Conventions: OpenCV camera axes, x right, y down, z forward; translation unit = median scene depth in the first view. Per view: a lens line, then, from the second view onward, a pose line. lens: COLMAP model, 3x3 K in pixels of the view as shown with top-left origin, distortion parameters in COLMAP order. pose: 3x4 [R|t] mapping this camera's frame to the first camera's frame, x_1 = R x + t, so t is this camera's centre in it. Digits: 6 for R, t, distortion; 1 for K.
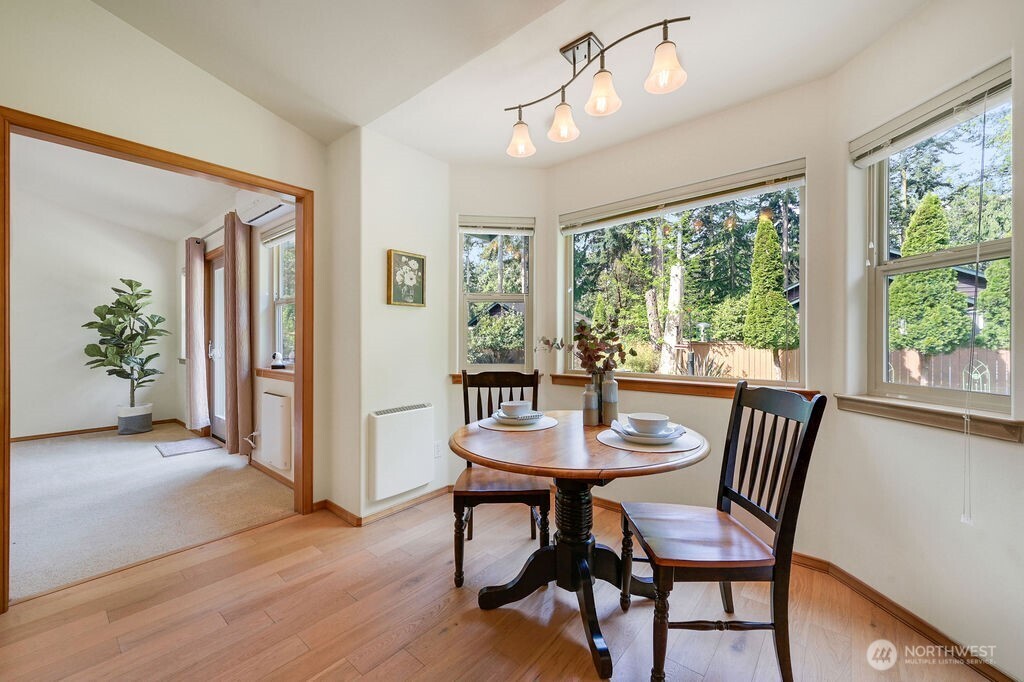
lens RADIAL K [[405.0, 0, 530.6], [0, 405.0, 340.5], [0, 0, 1]] dist [-0.003256, 0.000310]
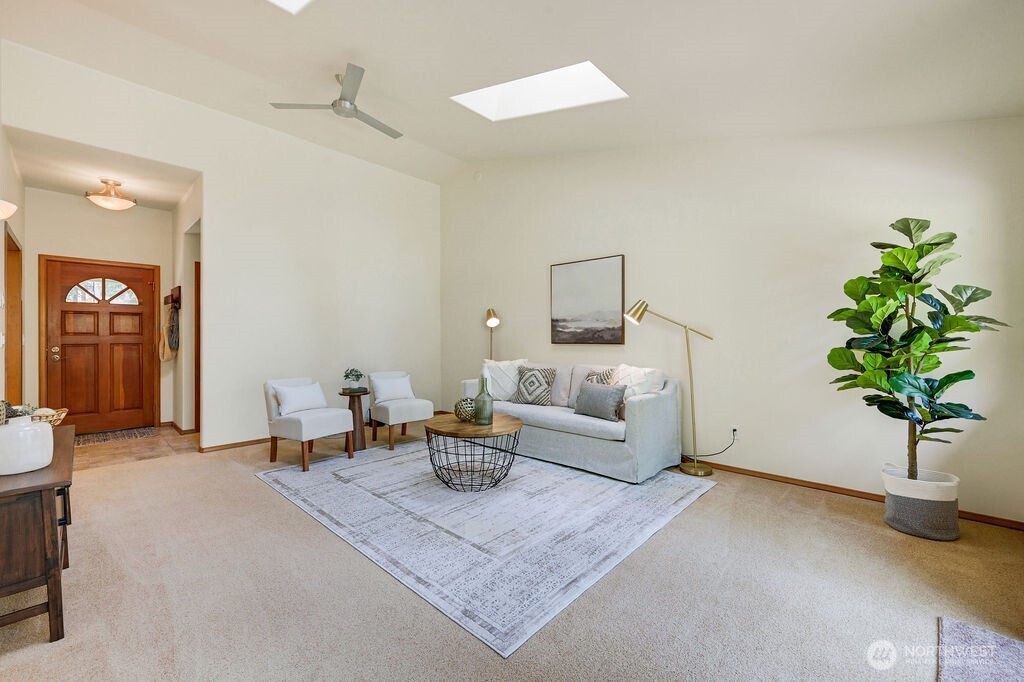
lens RADIAL K [[405.0, 0, 515.2], [0, 405.0, 339.0], [0, 0, 1]] dist [-0.003256, 0.000310]
pose [[-0.080258, -0.008579, -0.996737, -0.464803], [0.004139, 0.999951, -0.008940, -0.000532], [0.996765, -0.004843, -0.080219, 0.567862]]
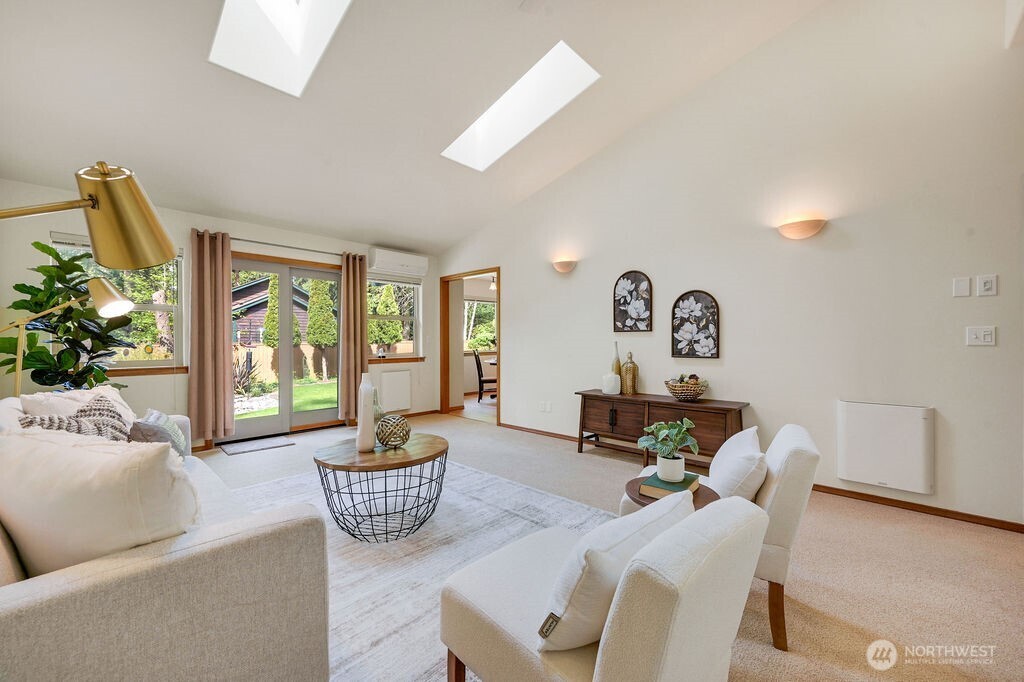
lens RADIAL K [[405.0, 0, 509.1], [0, 405.0, 338.2], [0, 0, 1]] dist [-0.003256, 0.000310]
pose [[0.091738, -0.003727, 0.995776, -1.648349], [0.005652, 0.999979, 0.003221, -0.011191], [-0.995767, 0.005333, 0.091757, 0.233474]]
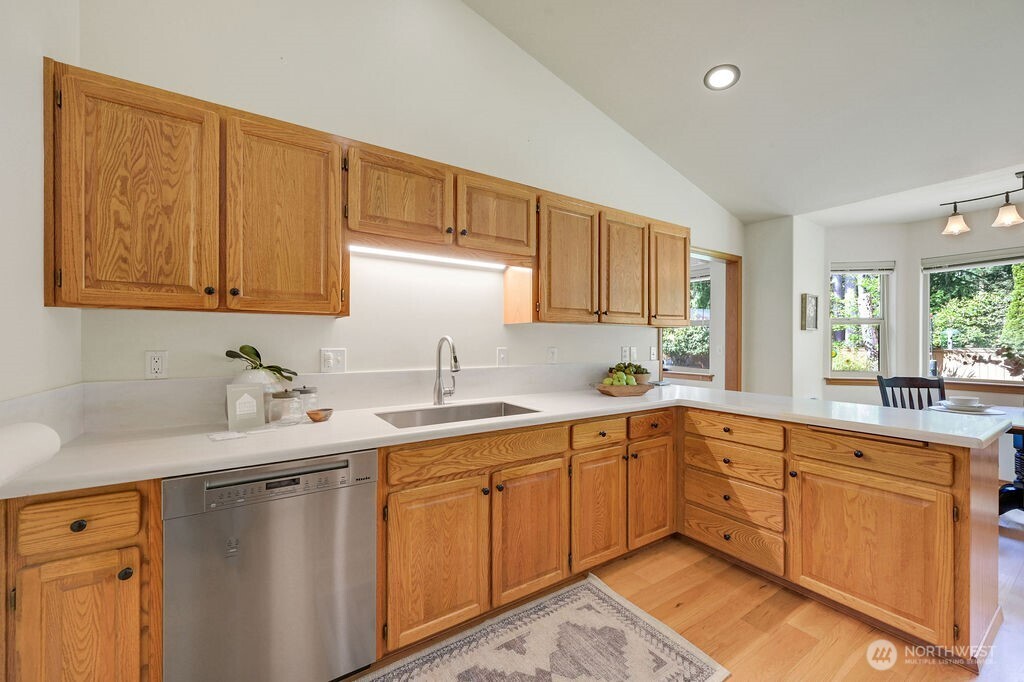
lens RADIAL K [[405.0, 0, 503.6], [0, 405.0, 343.5], [0, 0, 1]] dist [-0.003256, 0.000310]
pose [[0.952701, 0.000057, -0.303910, -0.516993], [0.000747, 0.999997, 0.002530, -0.024308], [0.303909, -0.002638, 0.952697, -0.420549]]
